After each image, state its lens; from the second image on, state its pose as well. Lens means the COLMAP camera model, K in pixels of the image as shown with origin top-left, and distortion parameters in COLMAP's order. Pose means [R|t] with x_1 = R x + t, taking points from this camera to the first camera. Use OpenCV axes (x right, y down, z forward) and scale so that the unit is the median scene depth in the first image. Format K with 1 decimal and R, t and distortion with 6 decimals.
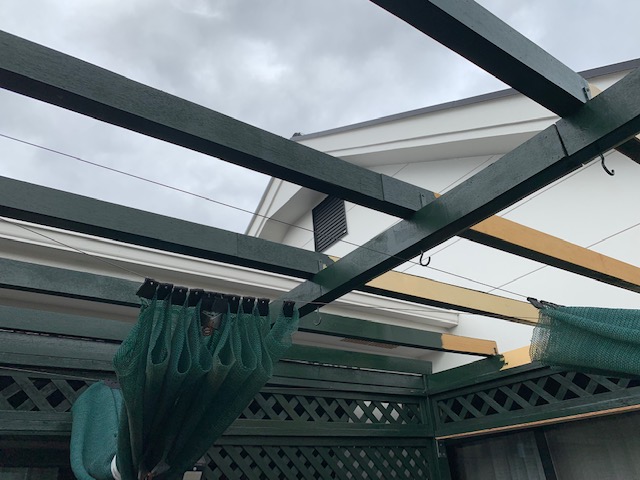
lens RADIAL K [[482.3, 0, 320.2], [0, 482.3, 229.8], [0, 0, 1]] dist [-0.026471, 0.000644]
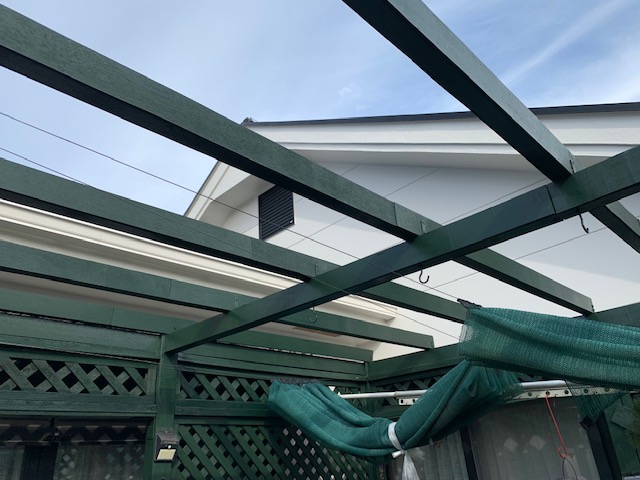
lens RADIAL K [[488.9, 0, 315.4], [0, 488.9, 238.3], [0, 0, 1]] dist [-0.001555, -0.005231]
pose [[0.982831, 0.072182, 0.169804, -0.117735], [-0.081865, 0.995352, 0.050725, -0.032489], [-0.165353, -0.063755, 0.984172, -0.073671]]
